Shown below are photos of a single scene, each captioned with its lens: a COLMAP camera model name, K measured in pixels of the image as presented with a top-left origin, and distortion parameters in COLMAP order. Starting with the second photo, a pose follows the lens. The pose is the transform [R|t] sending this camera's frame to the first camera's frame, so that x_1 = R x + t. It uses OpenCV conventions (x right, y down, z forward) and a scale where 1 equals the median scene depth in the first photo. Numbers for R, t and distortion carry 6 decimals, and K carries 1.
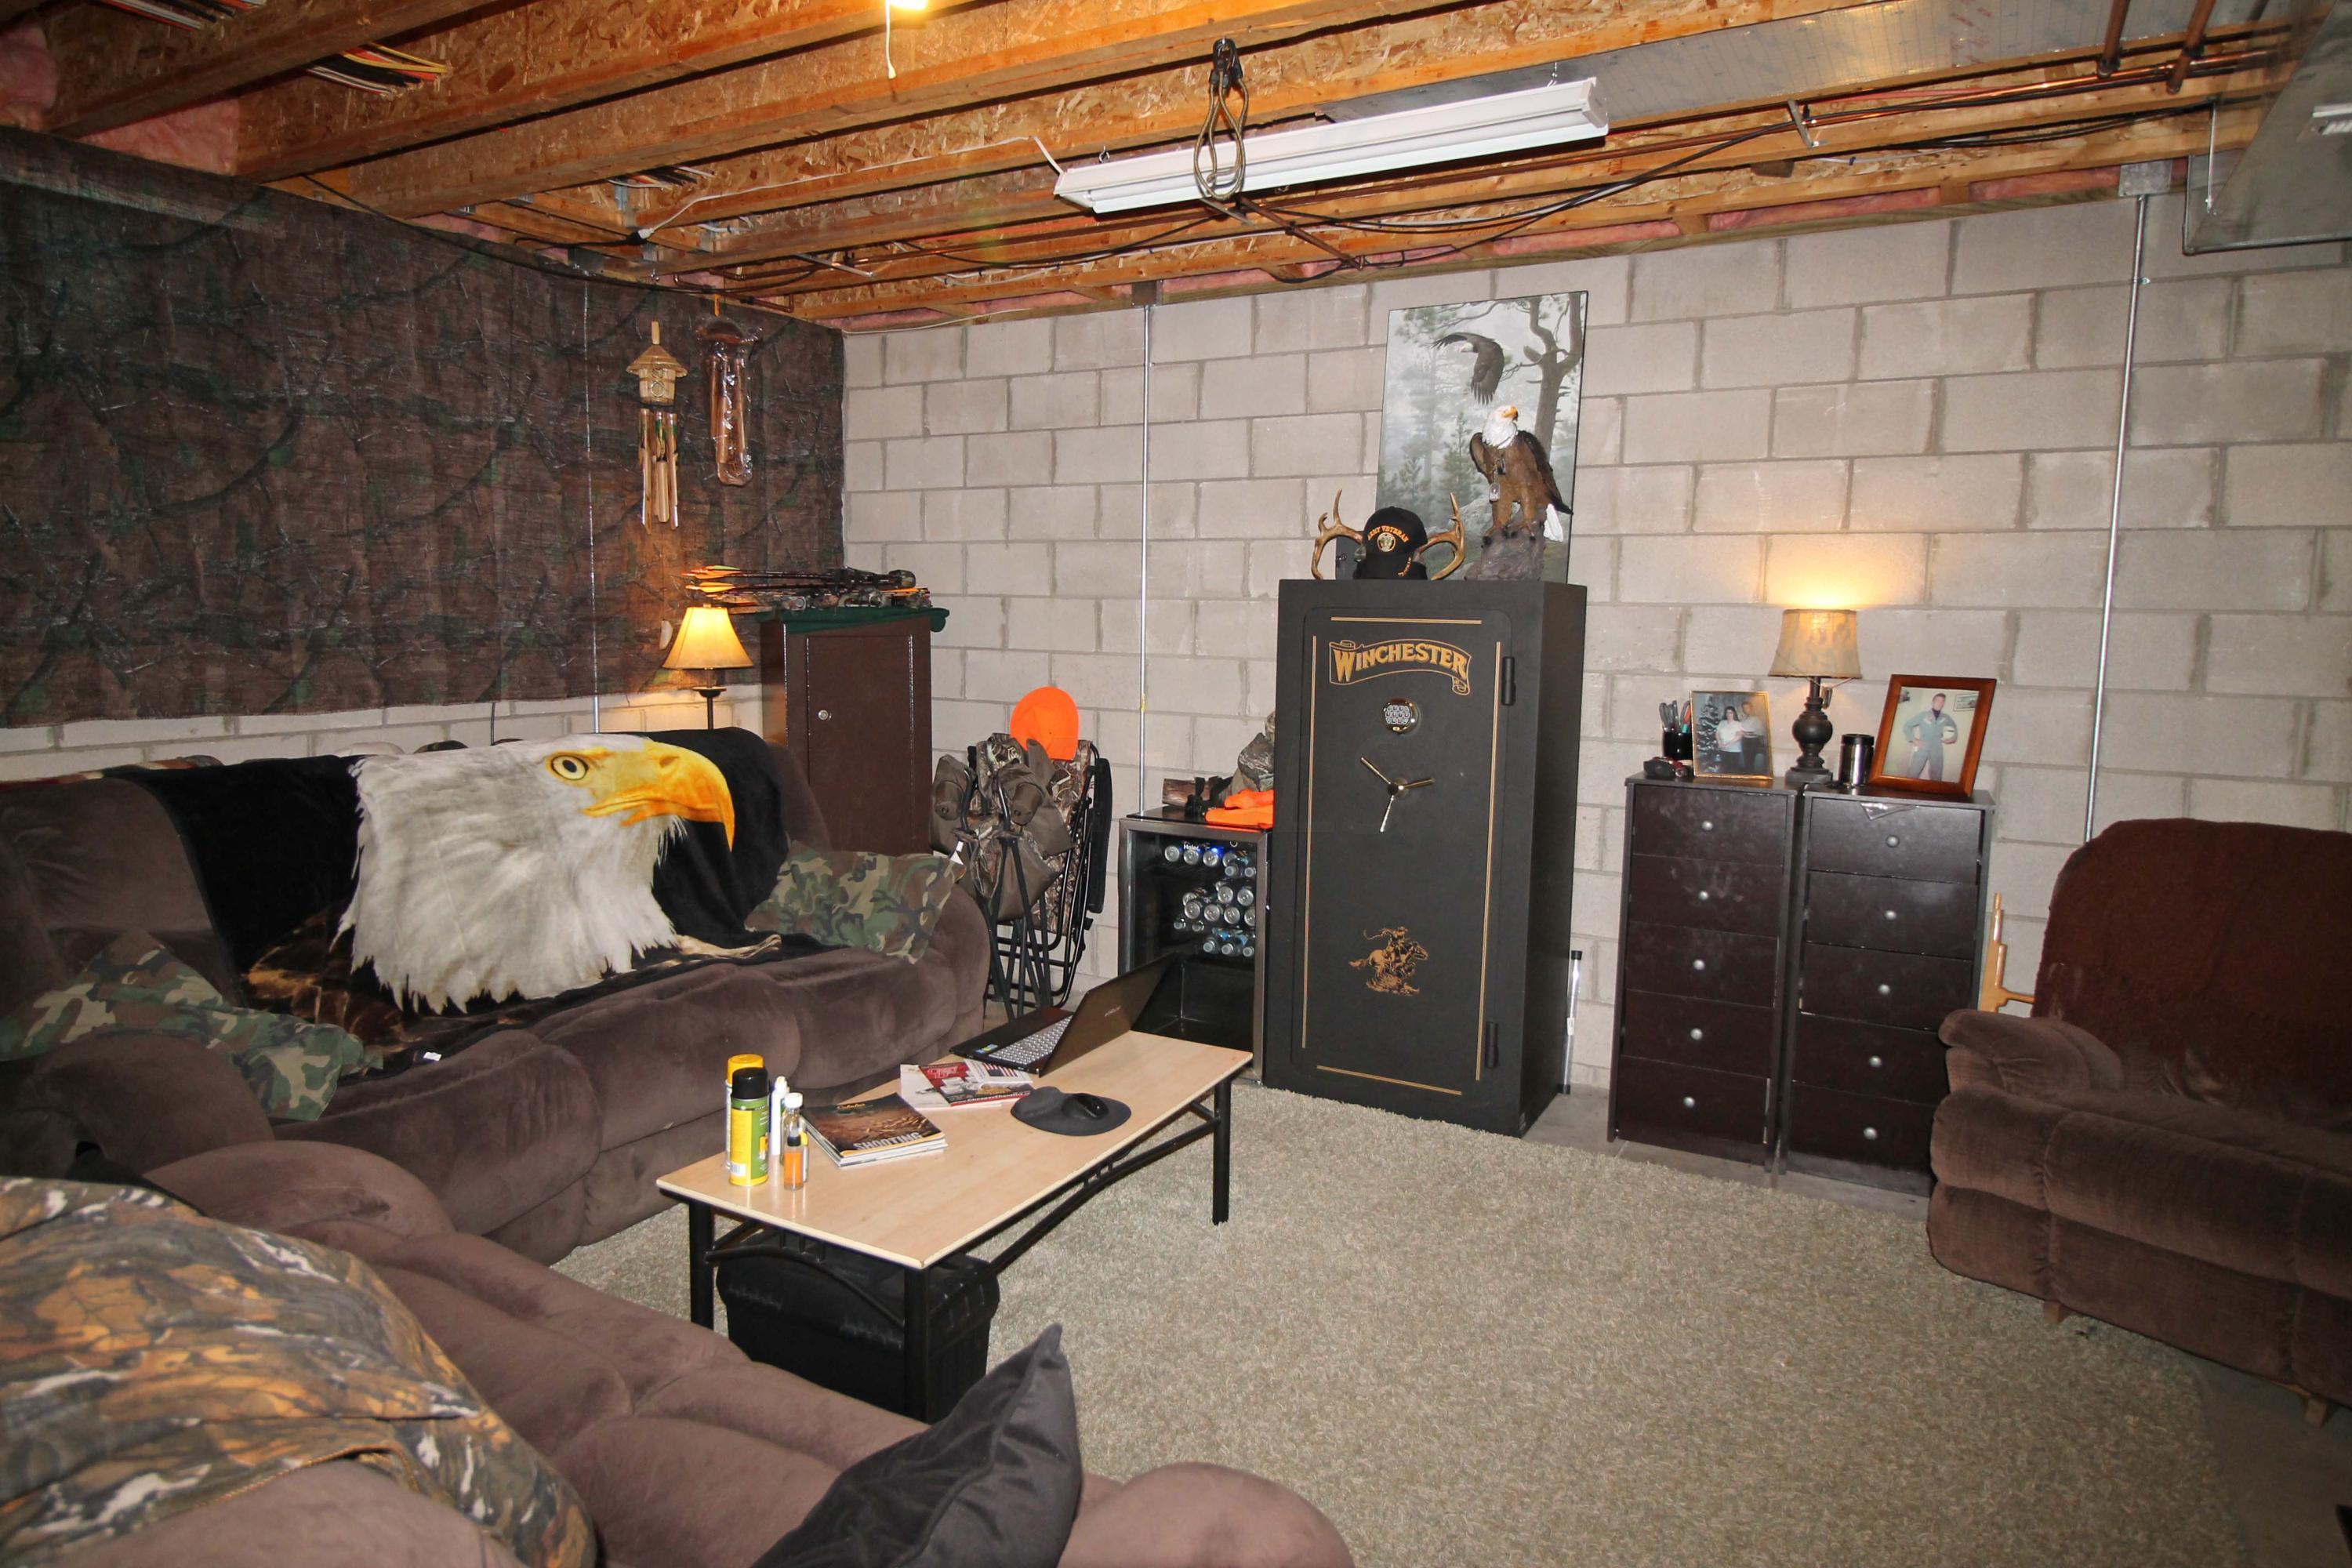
lens RADIAL K [[1396.8, 0, 1162.2], [0, 1396.8, 749.1], [0, 0, 1]] dist [0.004240, -0.012130]
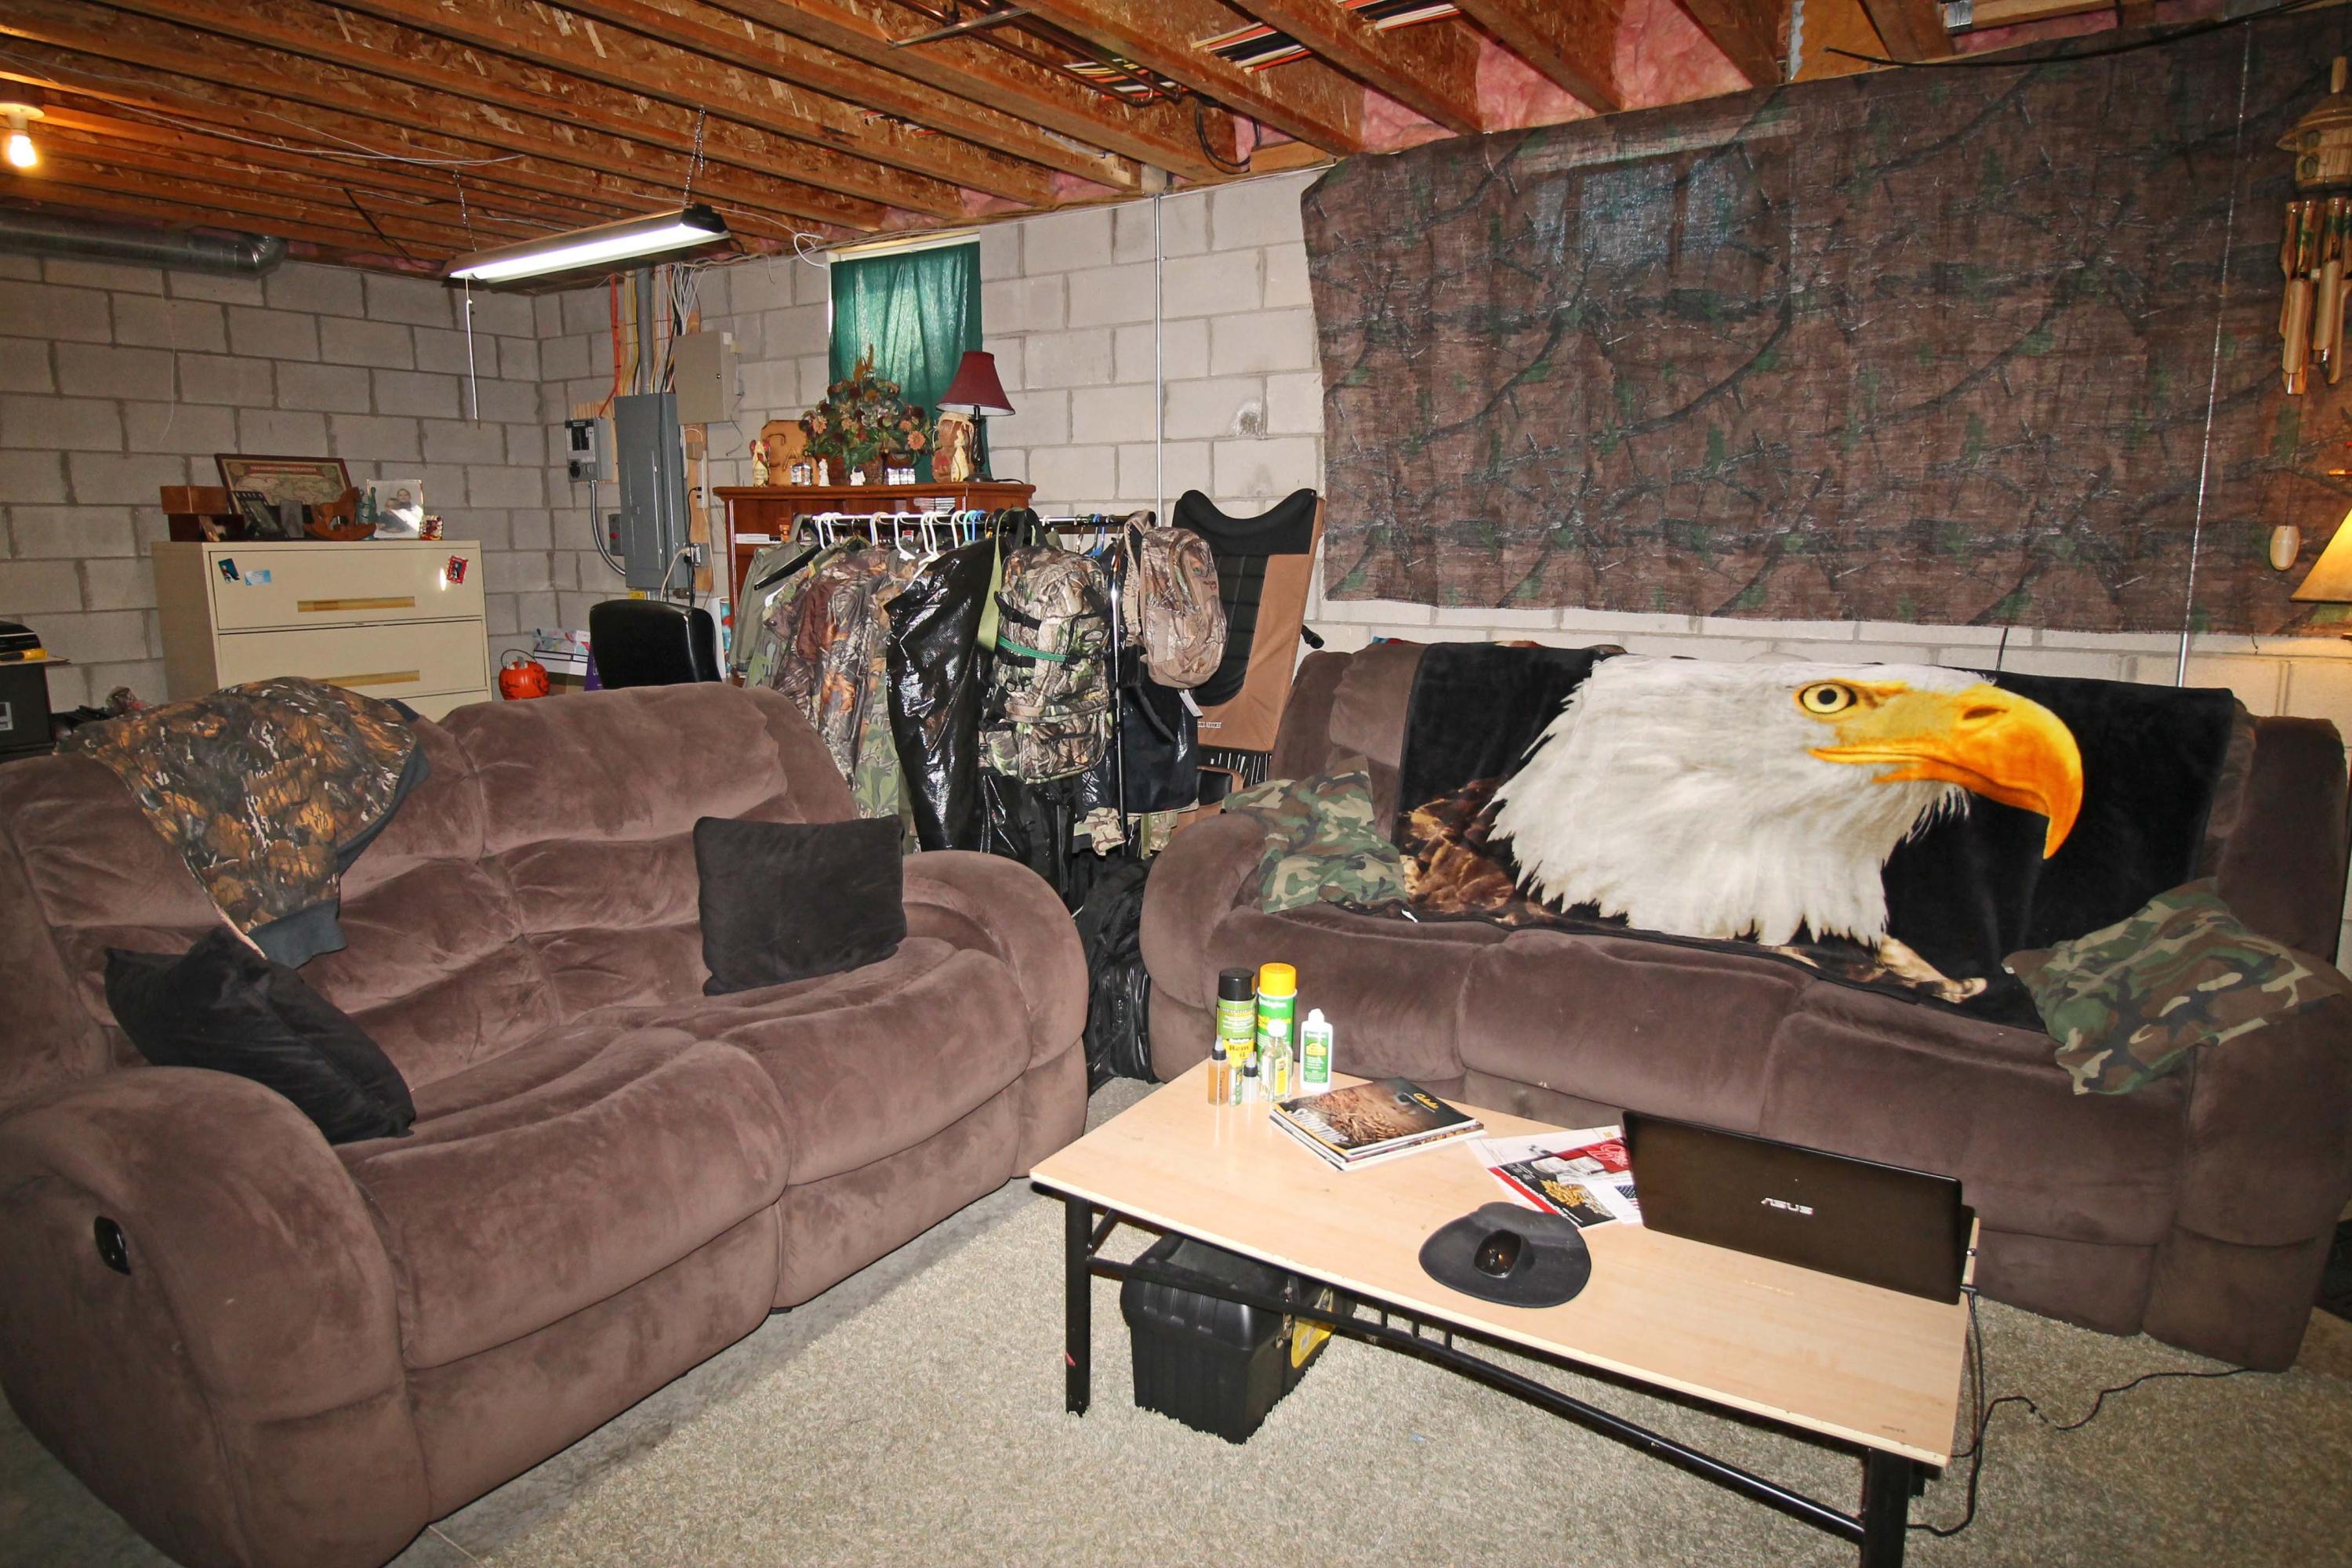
lens RADIAL K [[1396.8, 0, 1162.2], [0, 1396.8, 749.1], [0, 0, 1]] dist [0.004240, -0.012130]
pose [[-0.063815, 0.143419, -0.987602, 0.426326], [-0.102125, 0.983486, 0.149421, -0.040824], [0.992723, 0.110394, -0.048114, 0.647727]]
